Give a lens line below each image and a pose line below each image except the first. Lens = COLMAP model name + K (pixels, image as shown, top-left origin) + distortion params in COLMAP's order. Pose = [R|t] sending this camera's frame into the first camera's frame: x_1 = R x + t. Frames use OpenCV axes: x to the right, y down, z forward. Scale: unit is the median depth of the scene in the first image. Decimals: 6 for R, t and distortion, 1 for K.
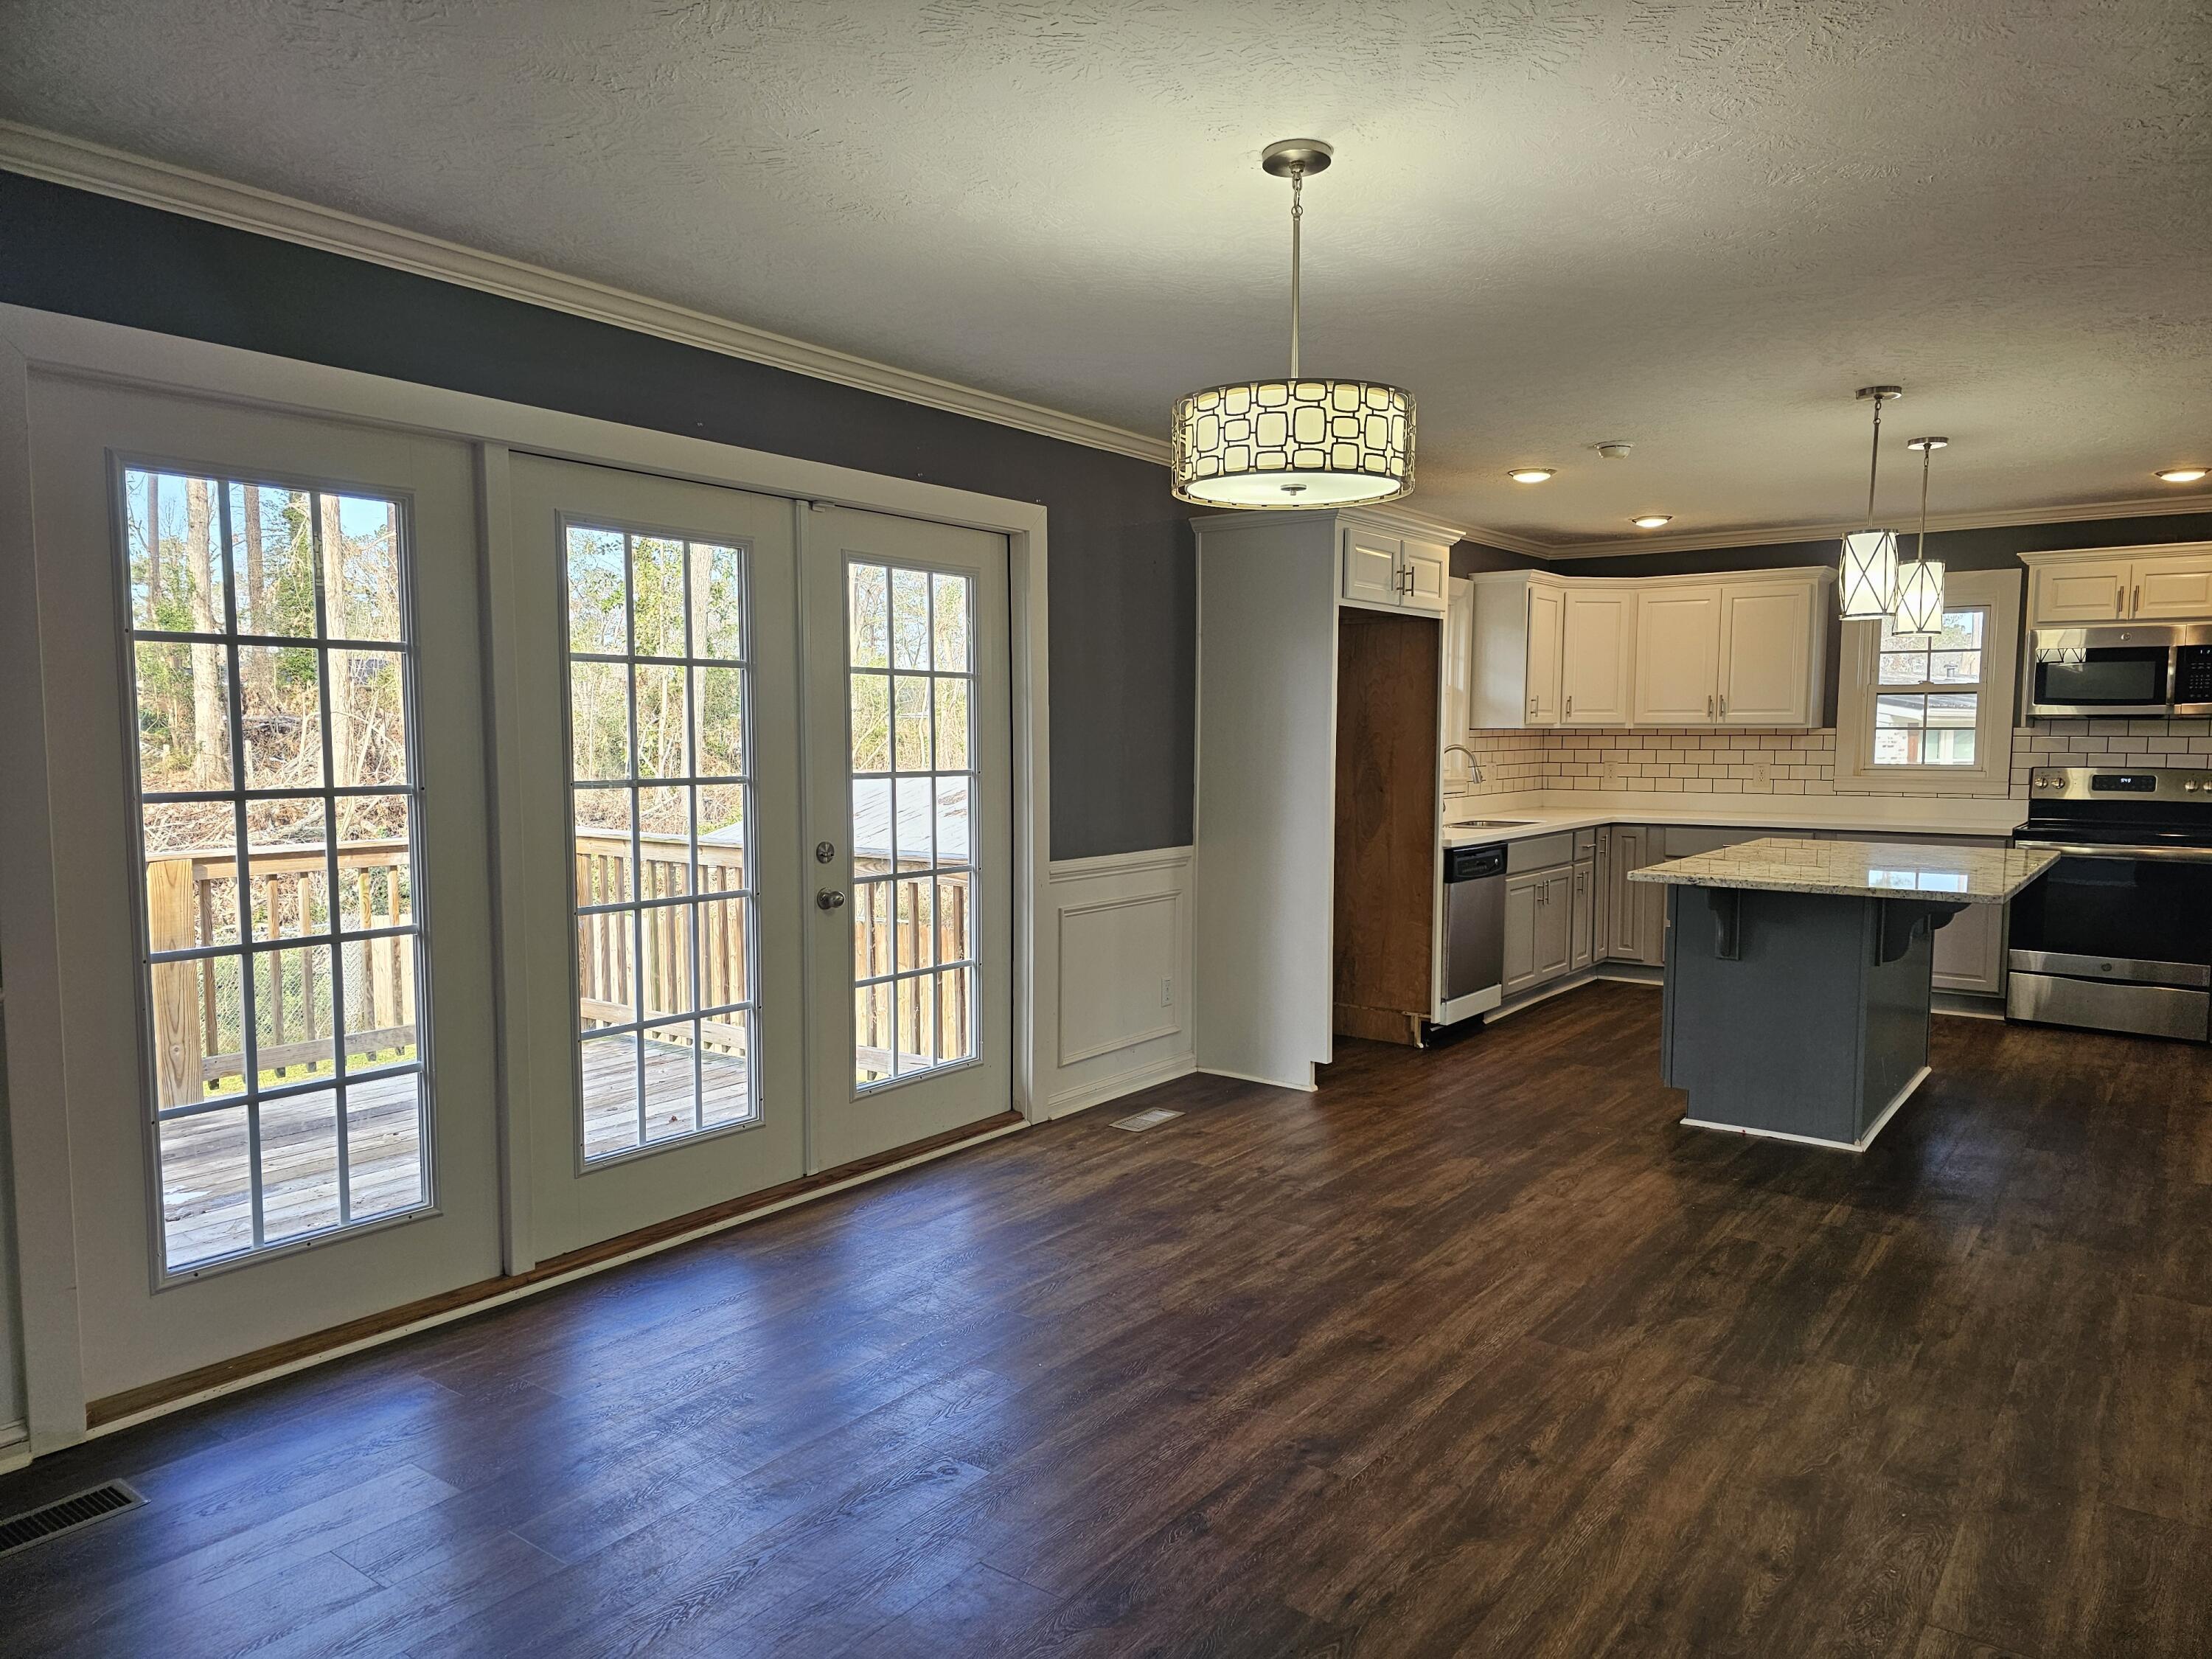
lens RADIAL K [[1472.7, 0, 1125.6], [0, 1472.7, 853.7], [0, 0, 1]] dist [0.066328, -0.061531]
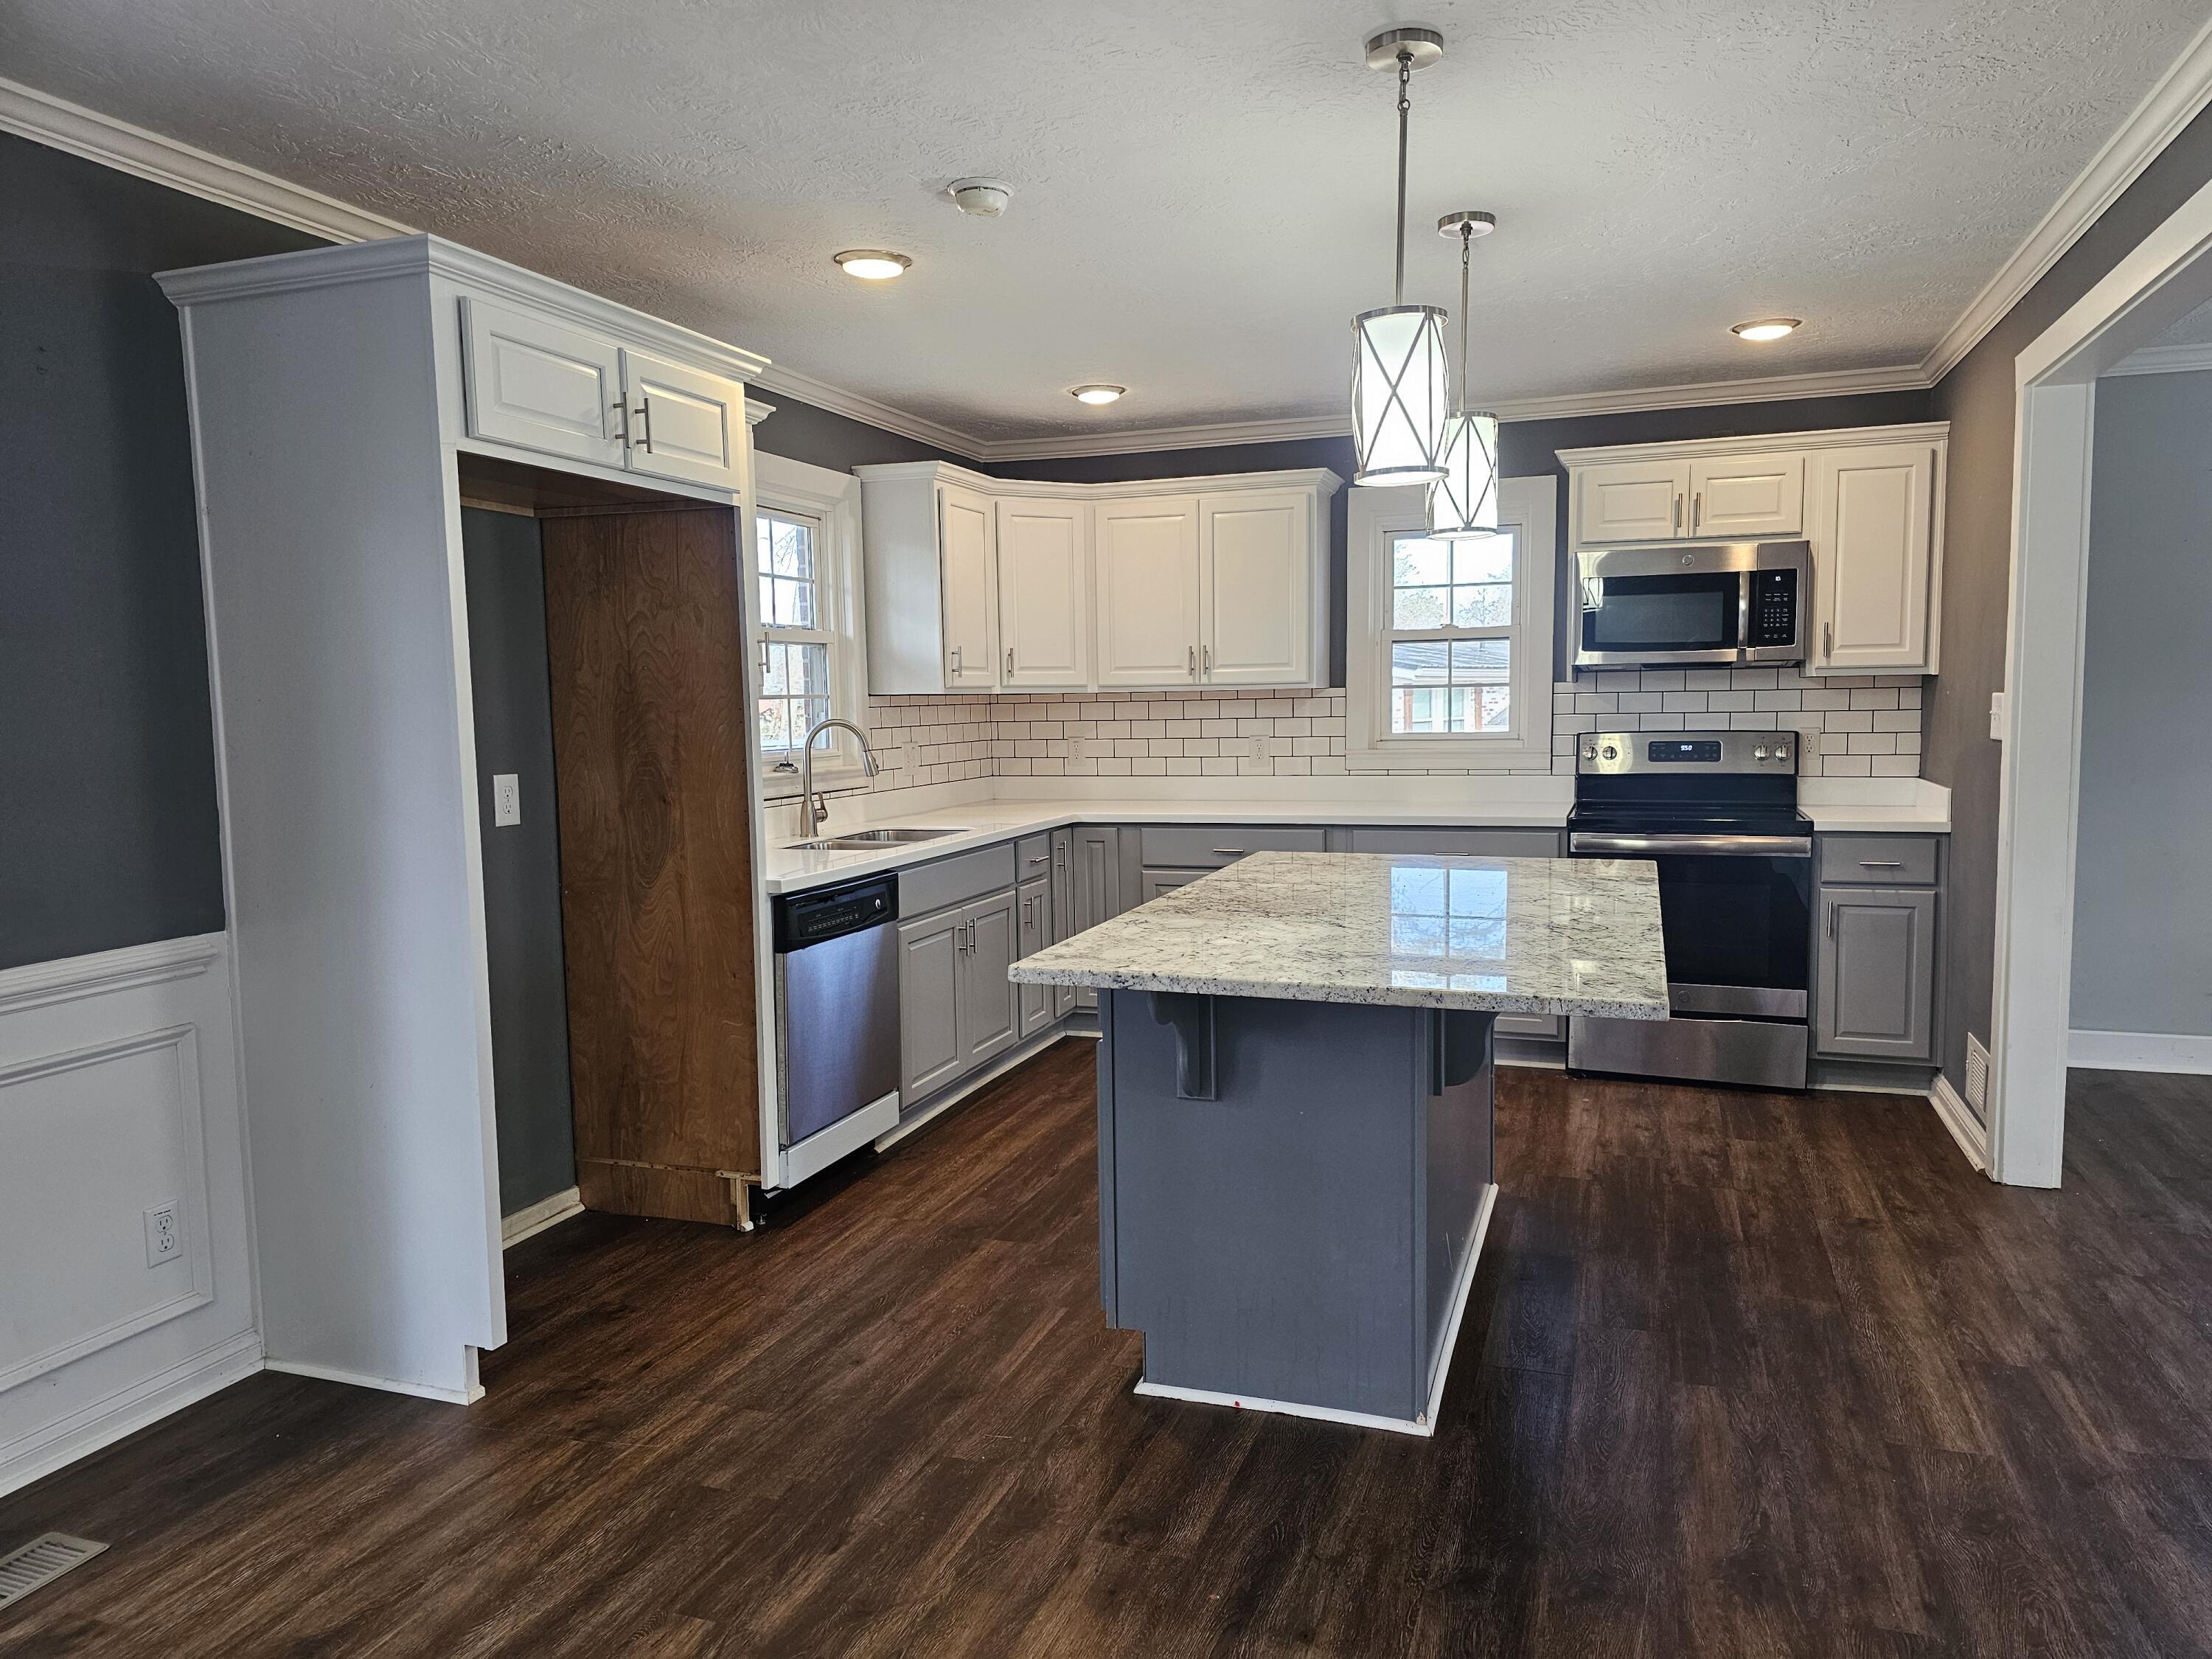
lens RADIAL K [[1472.7, 0, 1126.2], [0, 1472.7, 838.9], [0, 0, 1]] dist [0.066328, -0.061531]
pose [[0.954690, -0.046054, 0.294018, 0.212070], [0.042919, 0.998932, 0.017110, -0.036253], [-0.294492, -0.003716, 0.955647, 0.460017]]
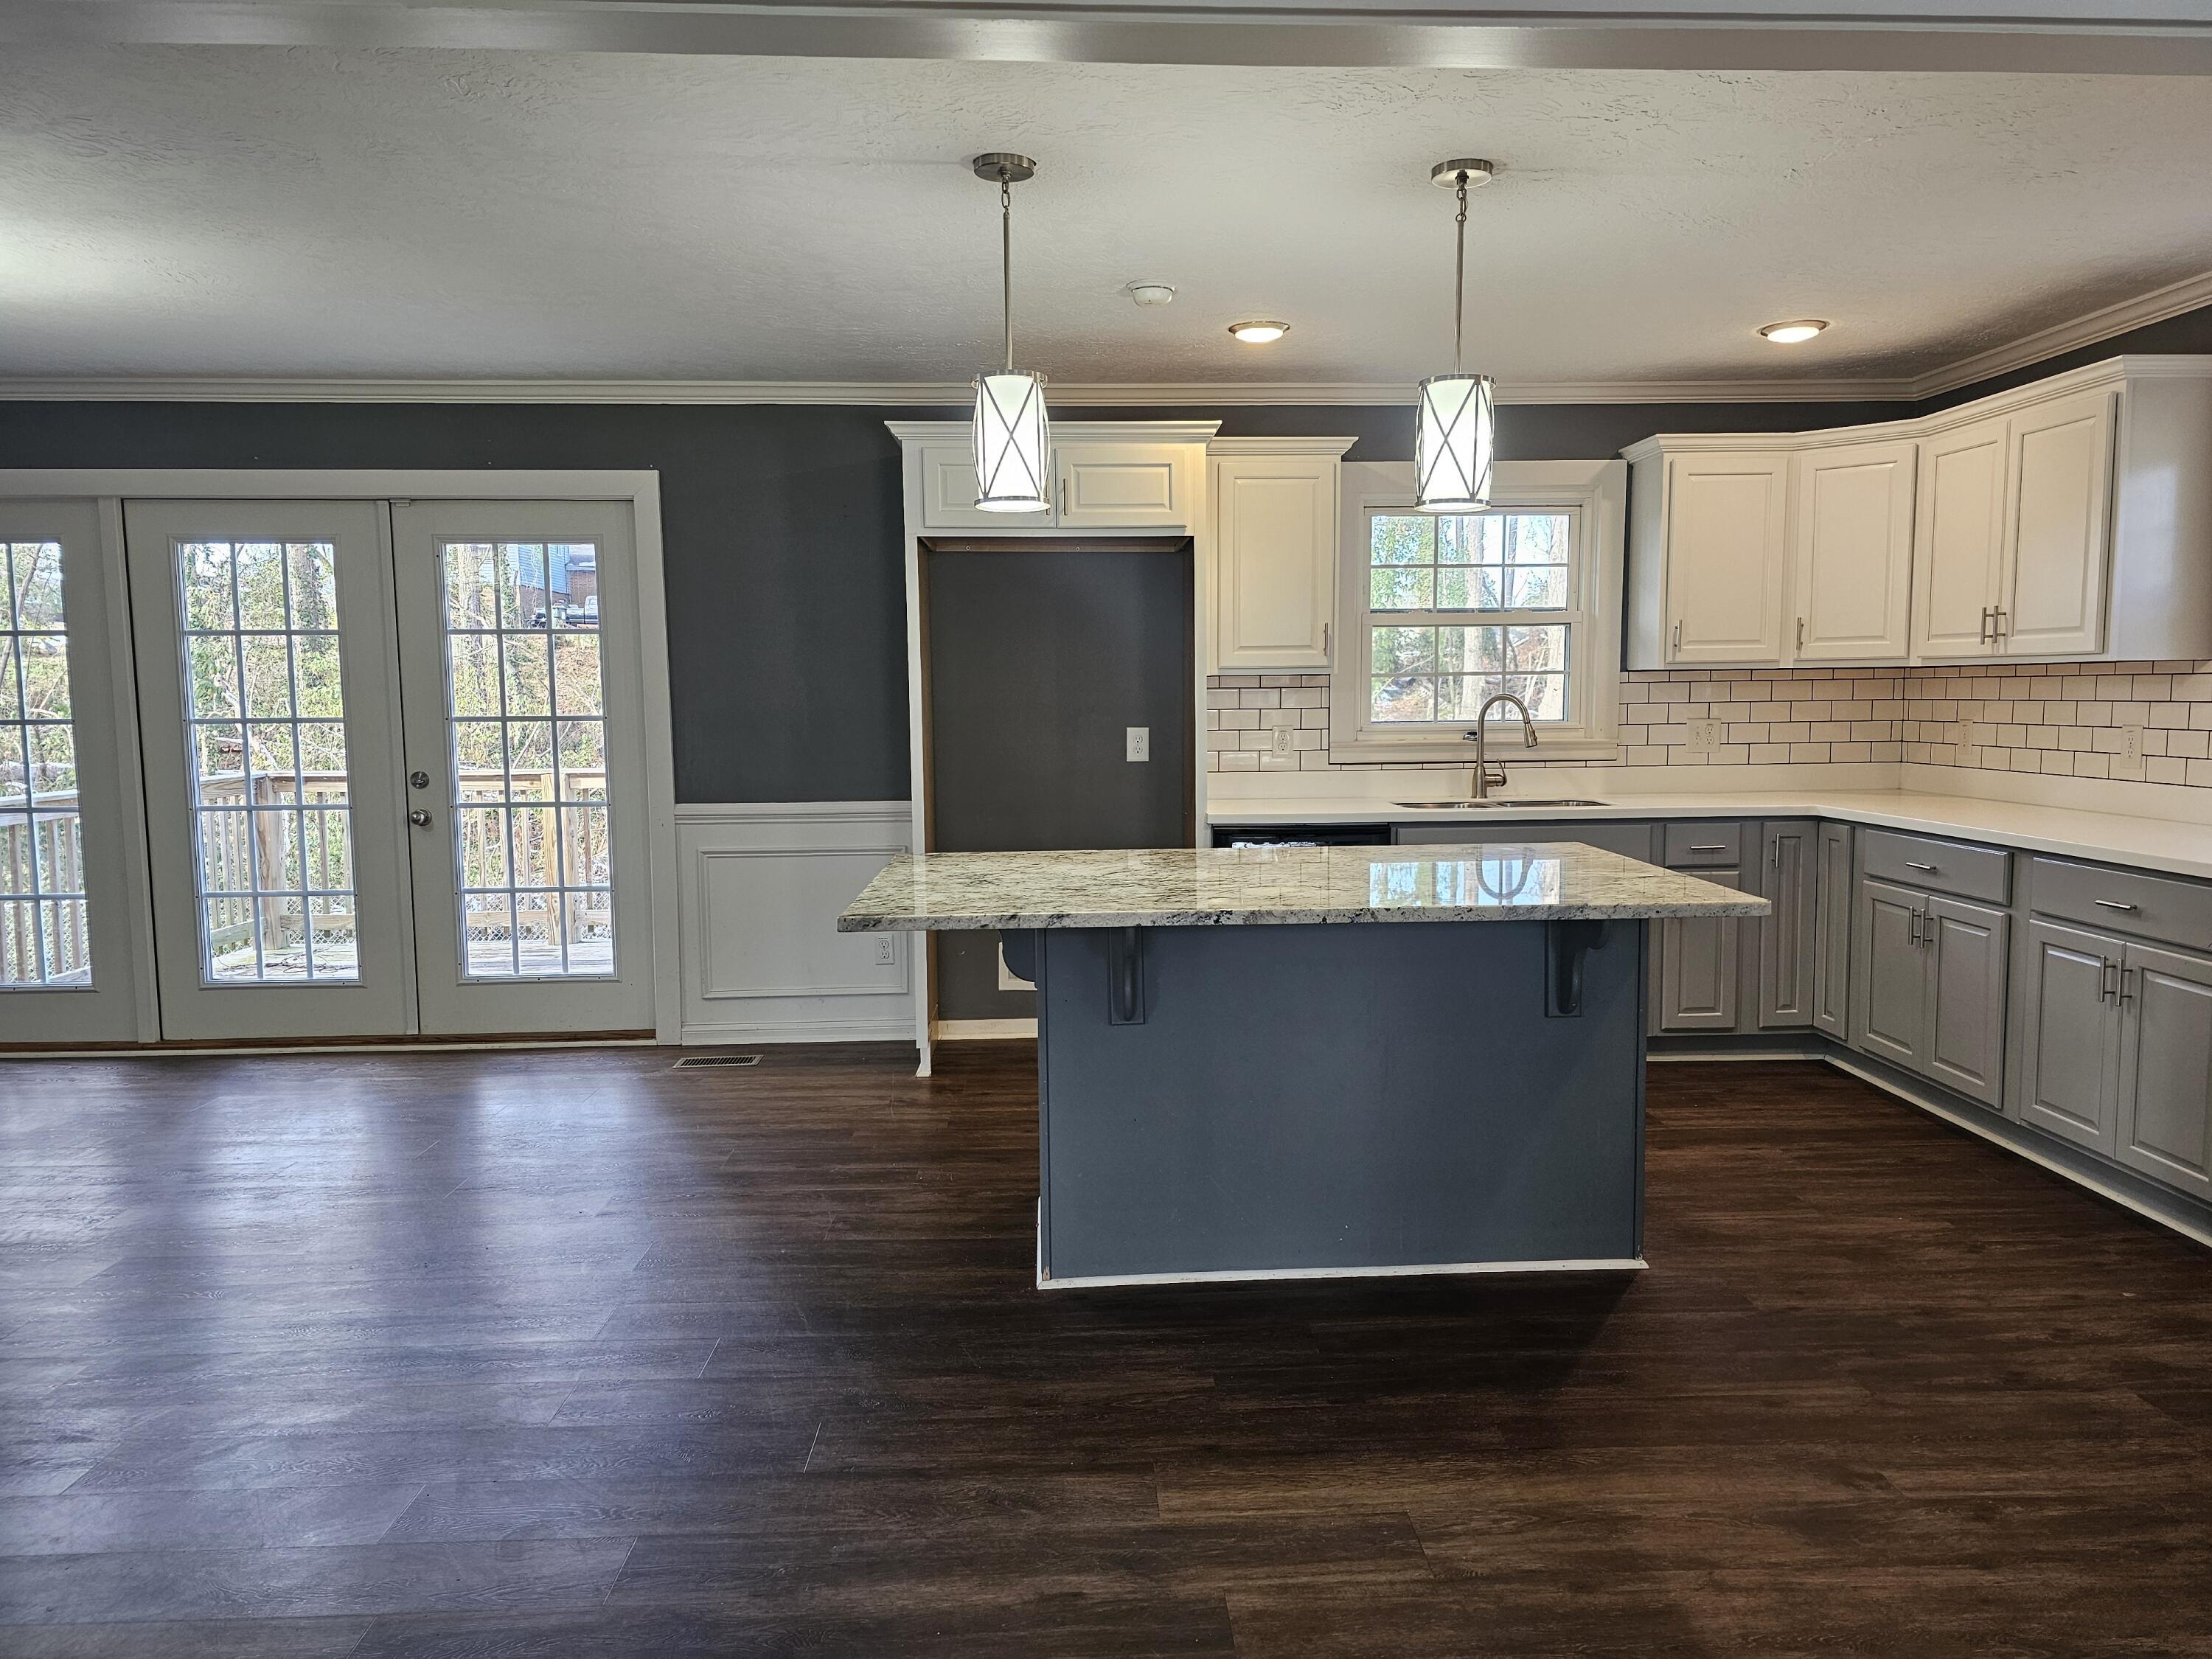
lens RADIAL K [[1472.7, 0, 1129.6], [0, 1472.7, 831.8], [0, 0, 1]] dist [0.066328, -0.061531]
pose [[0.631037, 0.068778, -0.772697, 0.950294], [-0.056189, 0.997498, 0.042900, -0.037322], [0.773715, 0.016345, 0.633323, 0.552391]]
